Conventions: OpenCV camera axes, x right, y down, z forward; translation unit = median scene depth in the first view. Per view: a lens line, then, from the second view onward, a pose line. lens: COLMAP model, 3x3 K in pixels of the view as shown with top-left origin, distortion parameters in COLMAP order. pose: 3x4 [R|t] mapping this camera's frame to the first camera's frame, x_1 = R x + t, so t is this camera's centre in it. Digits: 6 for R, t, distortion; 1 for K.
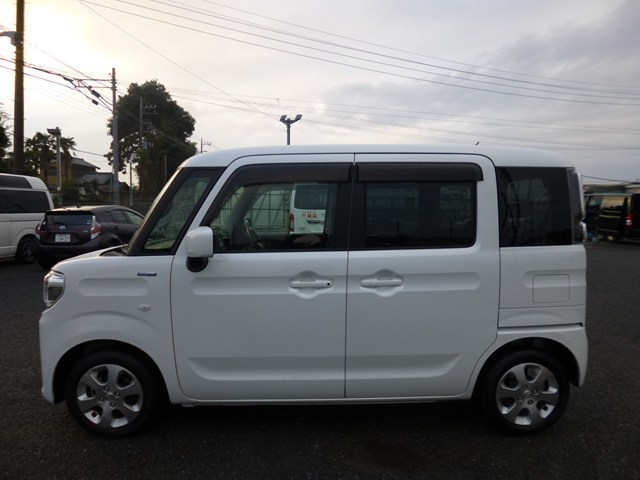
lens RADIAL K [[448.0, 0, 320.0], [0, 448.0, 240.0], [0, 0, 1]] dist [-0.046076, 0.000212]
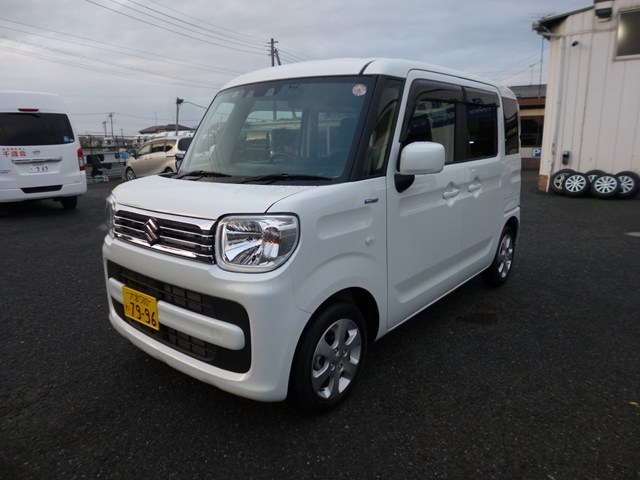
lens RADIAL K [[448.0, 0, 320.0], [0, 448.0, 240.0], [0, 0, 1]] dist [-0.046076, 0.000212]
pose [[0.646404, -0.168613, 0.744132, -1.069654], [0.066596, 0.984023, 0.165120, 0.003971], [-0.760084, -0.057178, 0.647305, 0.509865]]
